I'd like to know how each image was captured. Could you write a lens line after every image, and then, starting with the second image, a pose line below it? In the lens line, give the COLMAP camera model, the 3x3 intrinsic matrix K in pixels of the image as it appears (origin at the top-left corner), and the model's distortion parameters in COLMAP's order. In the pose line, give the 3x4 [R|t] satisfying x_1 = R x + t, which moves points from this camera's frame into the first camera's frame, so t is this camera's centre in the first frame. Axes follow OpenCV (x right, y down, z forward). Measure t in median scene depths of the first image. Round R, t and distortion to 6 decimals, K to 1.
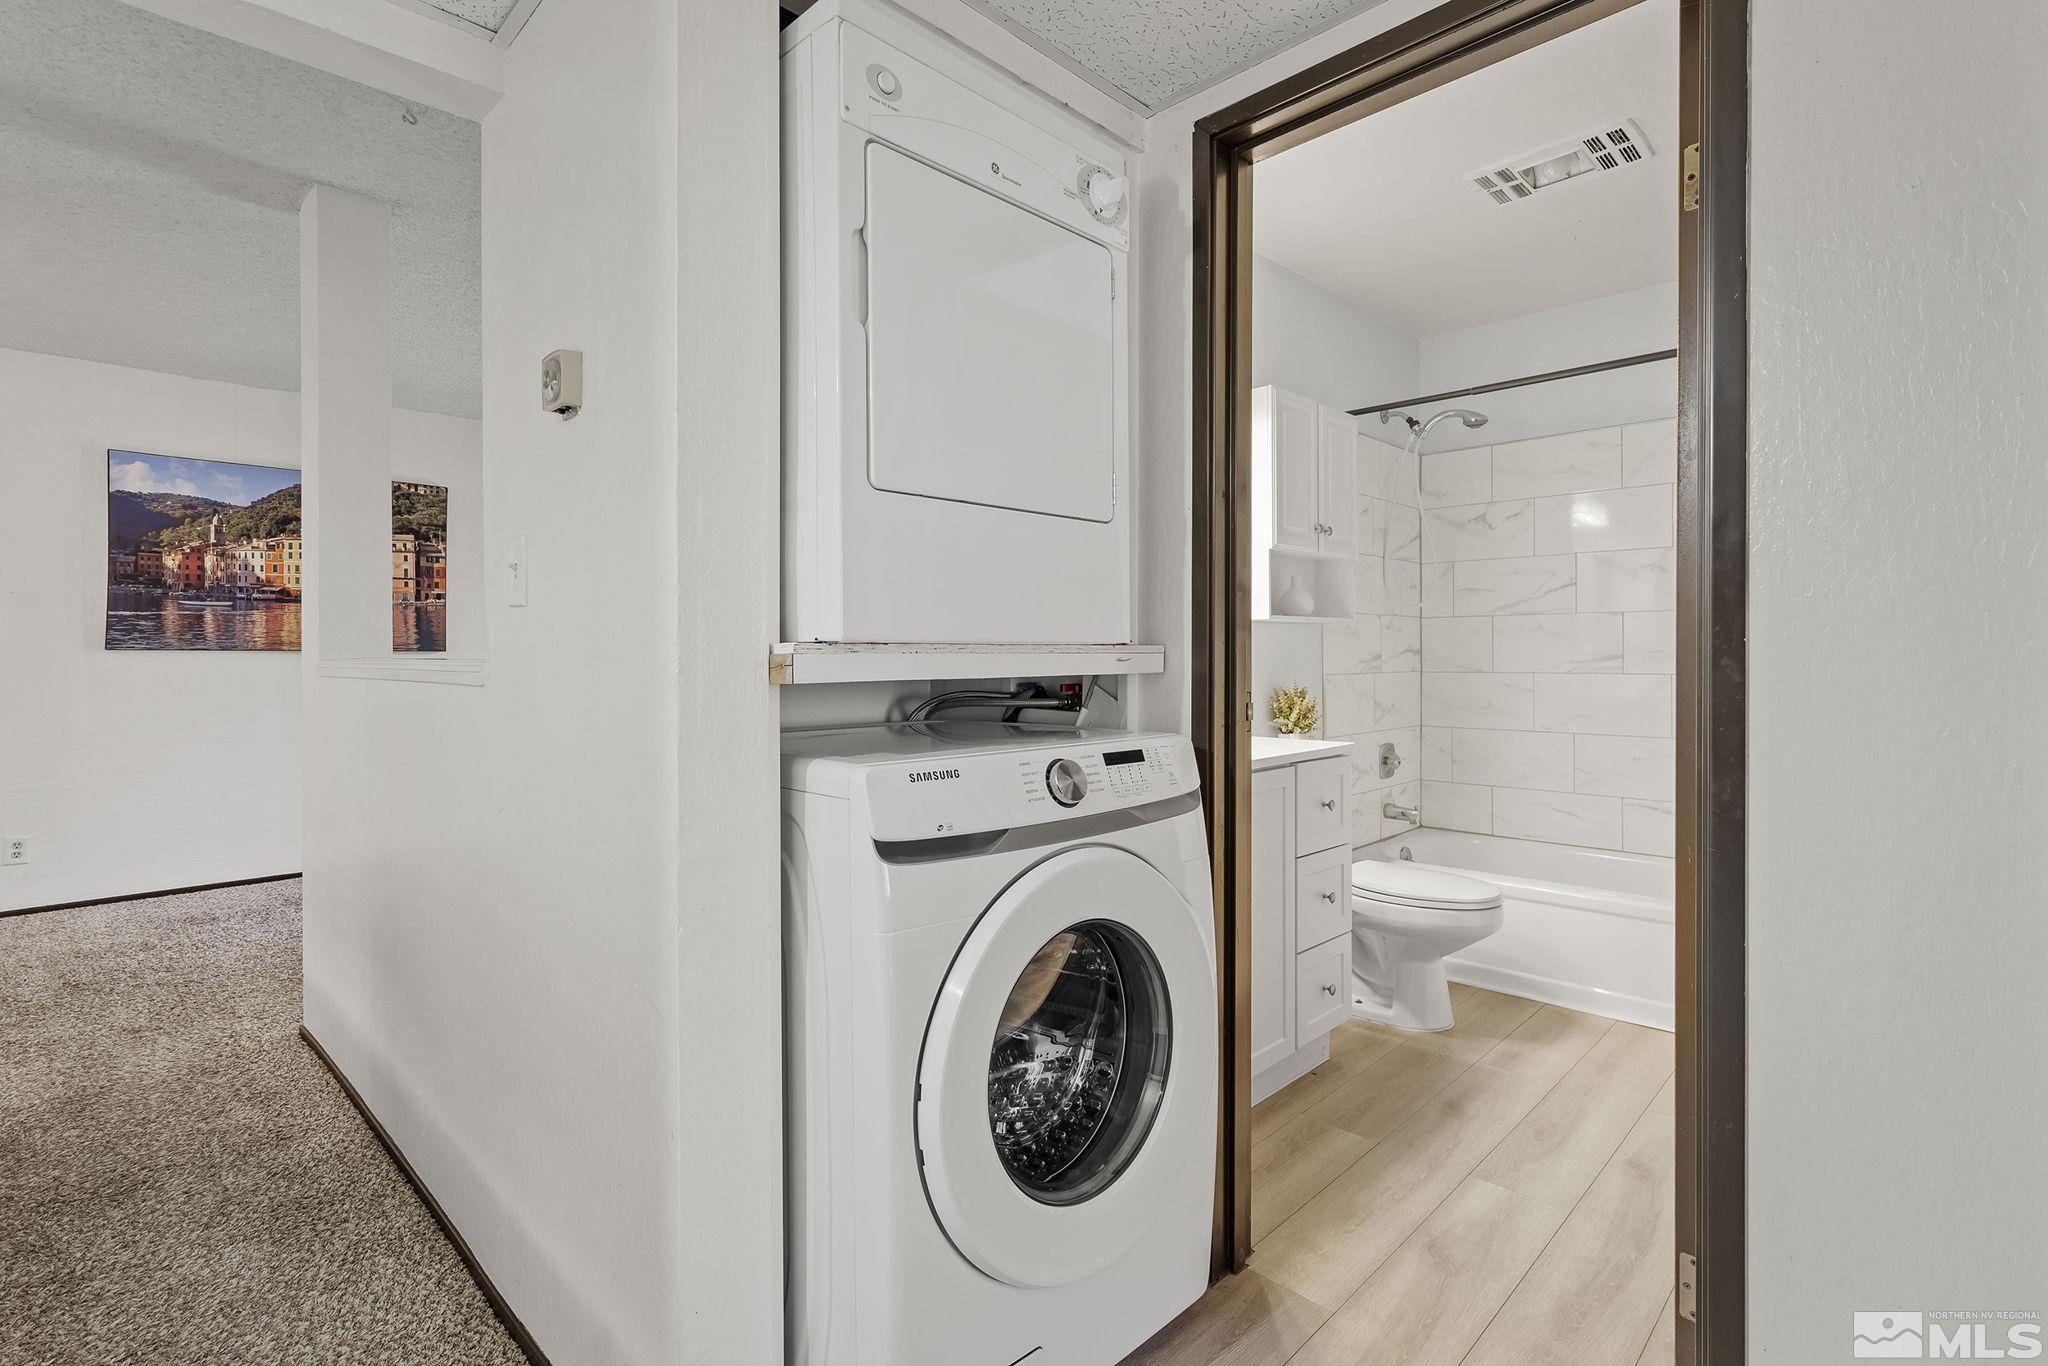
lens RADIAL K [[977.5, 0, 1024.5], [0, 977.5, 644.1], [0, 0, 1]] dist [-0.002541, -0.000275]
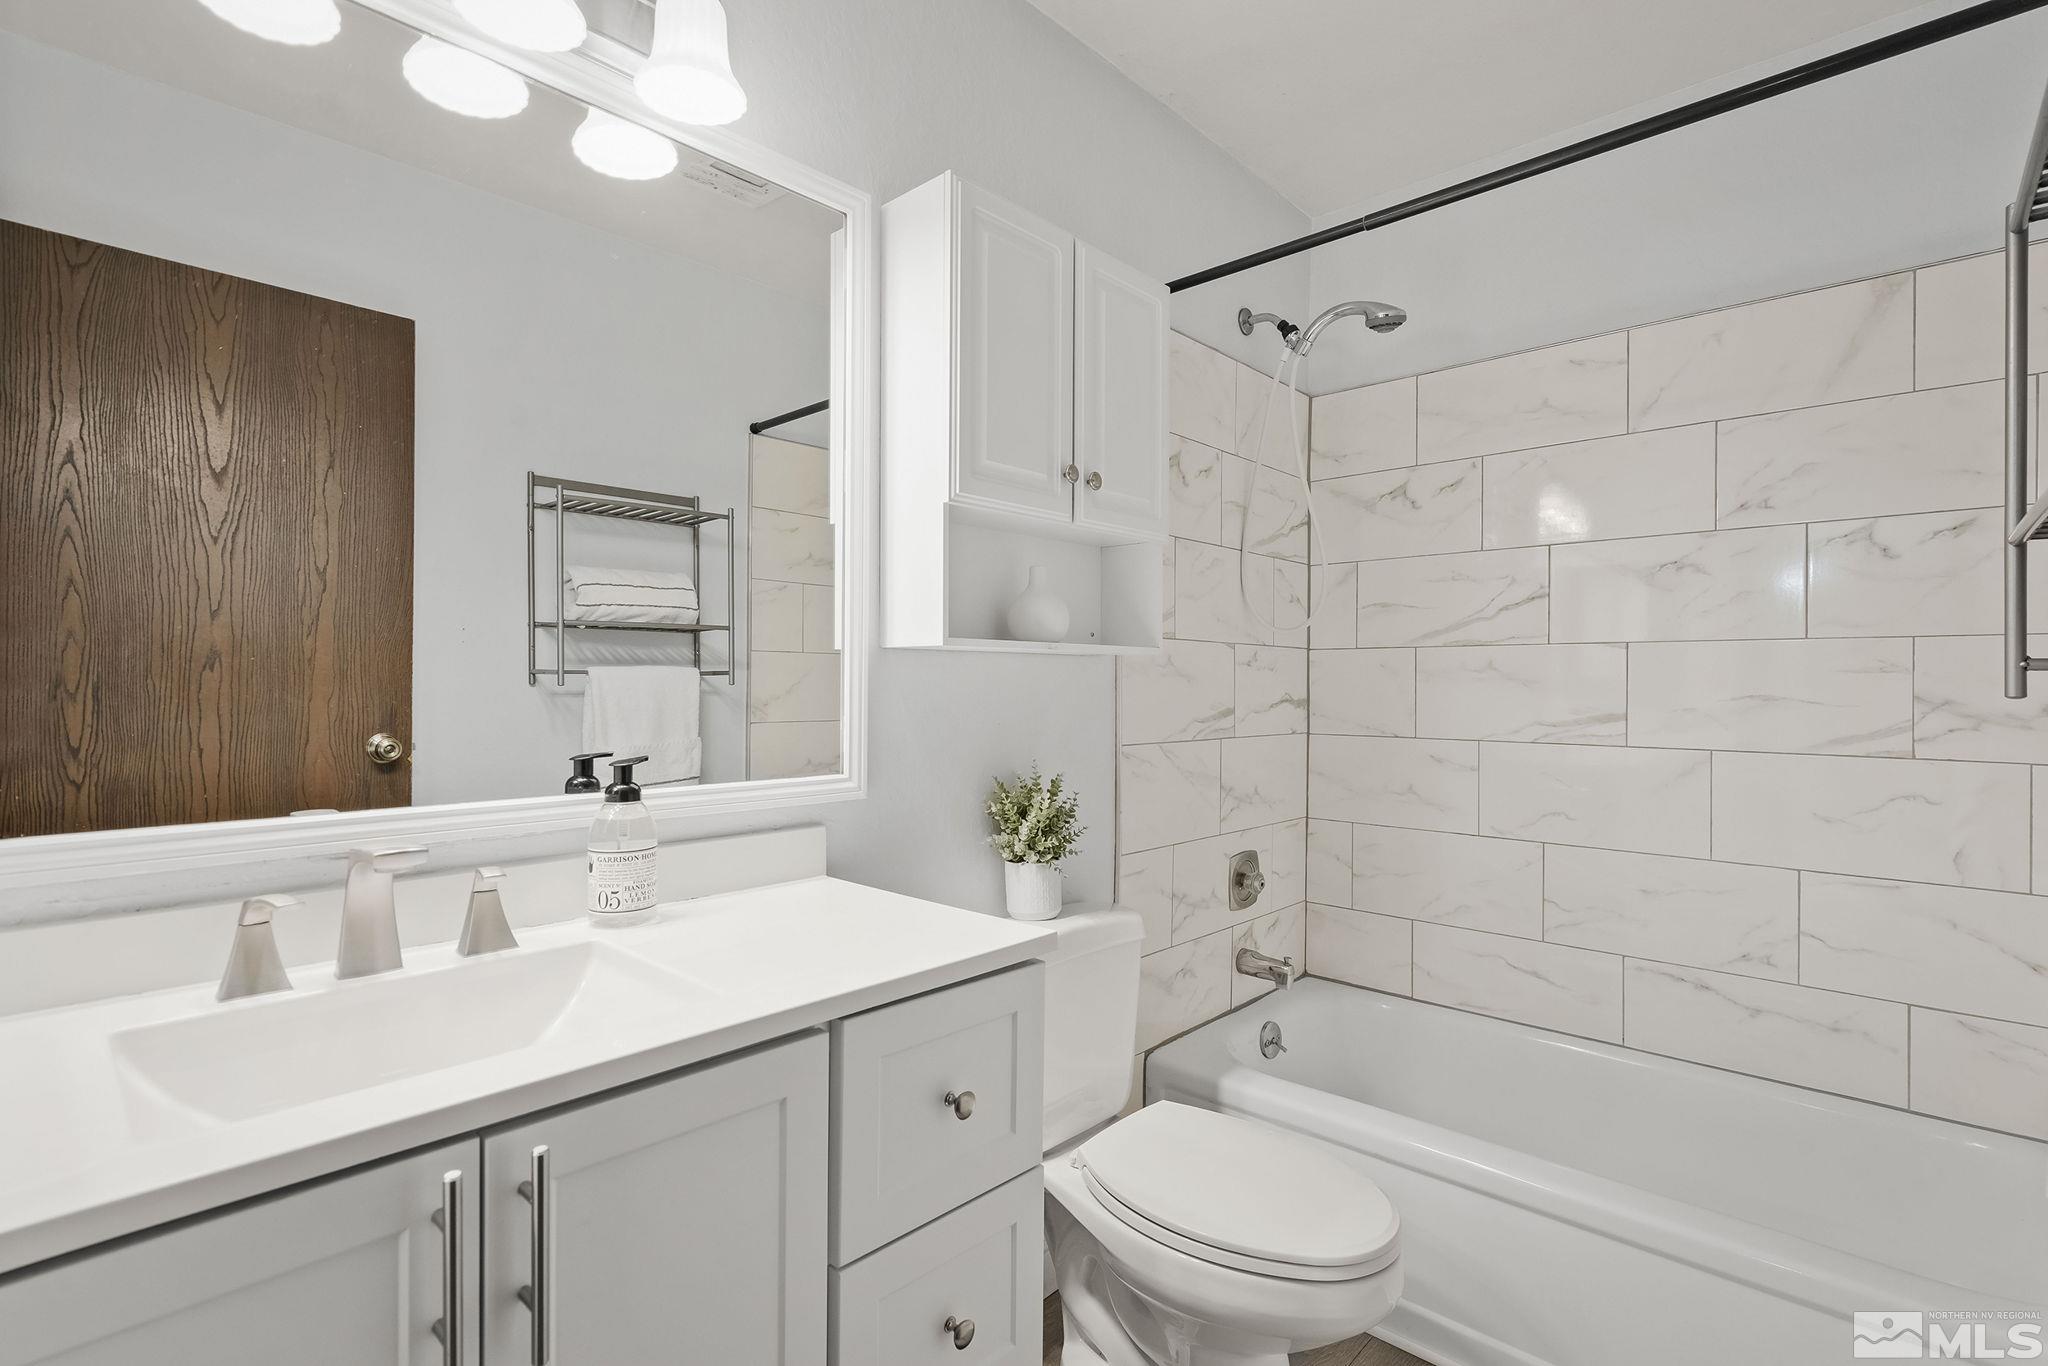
lens RADIAL K [[965.8, 0, 1018.3], [0, 965.8, 671.4], [0, 0, 1]] dist [-0.003544, 0.000108]
pose [[0.999686, 0.010953, 0.022545, 0.232423], [-0.010875, 0.999934, -0.003603, -0.009282], [-0.022583, 0.003357, 0.999739, 0.428147]]
